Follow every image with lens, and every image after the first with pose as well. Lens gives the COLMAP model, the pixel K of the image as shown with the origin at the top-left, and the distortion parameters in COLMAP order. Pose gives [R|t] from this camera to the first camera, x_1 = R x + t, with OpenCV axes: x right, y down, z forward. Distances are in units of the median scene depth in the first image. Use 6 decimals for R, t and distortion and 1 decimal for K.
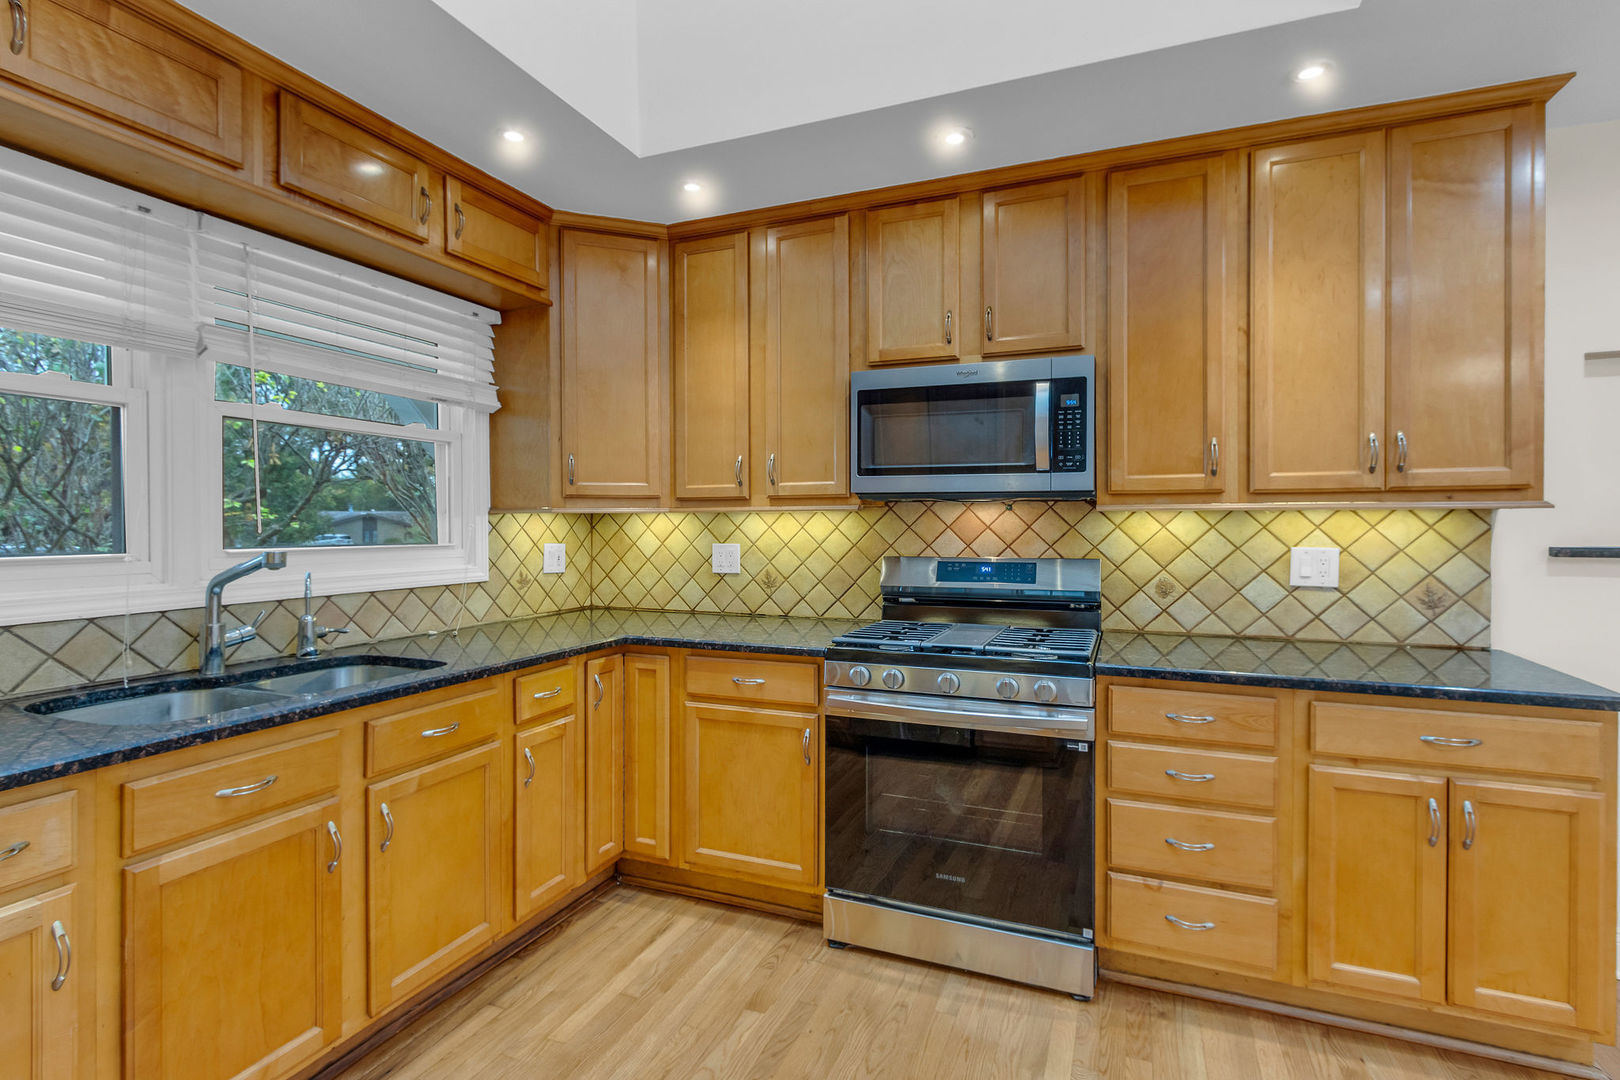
lens RADIAL K [[734.3, 0, 859.2], [0, 734.3, 530.5], [0, 0, 1]] dist [-0.004196, 0.000178]
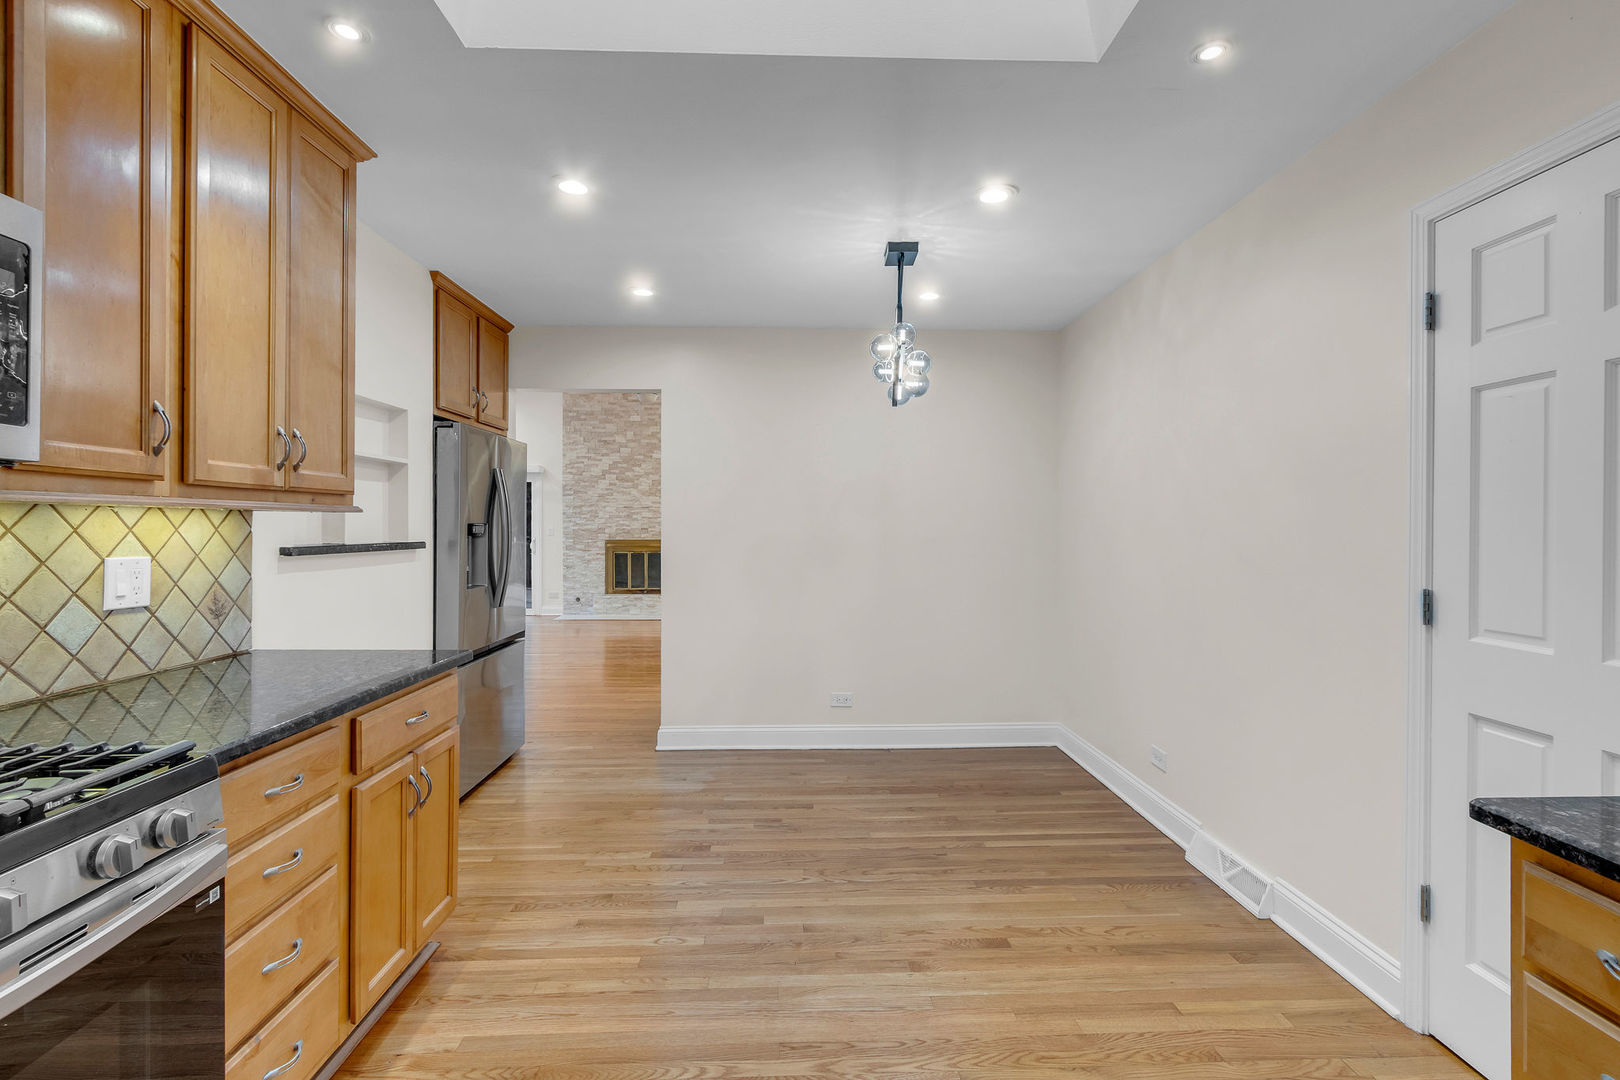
lens RADIAL K [[761.7, 0, 821.5], [0, 761.7, 534.8], [0, 0, 1]] dist [0.003512, 0.000085]
pose [[-0.362823, -0.010755, 0.931796, -0.375186], [0.006132, 0.999884, 0.013928, -0.005941], [-0.931838, 0.010767, -0.362715, 0.618199]]
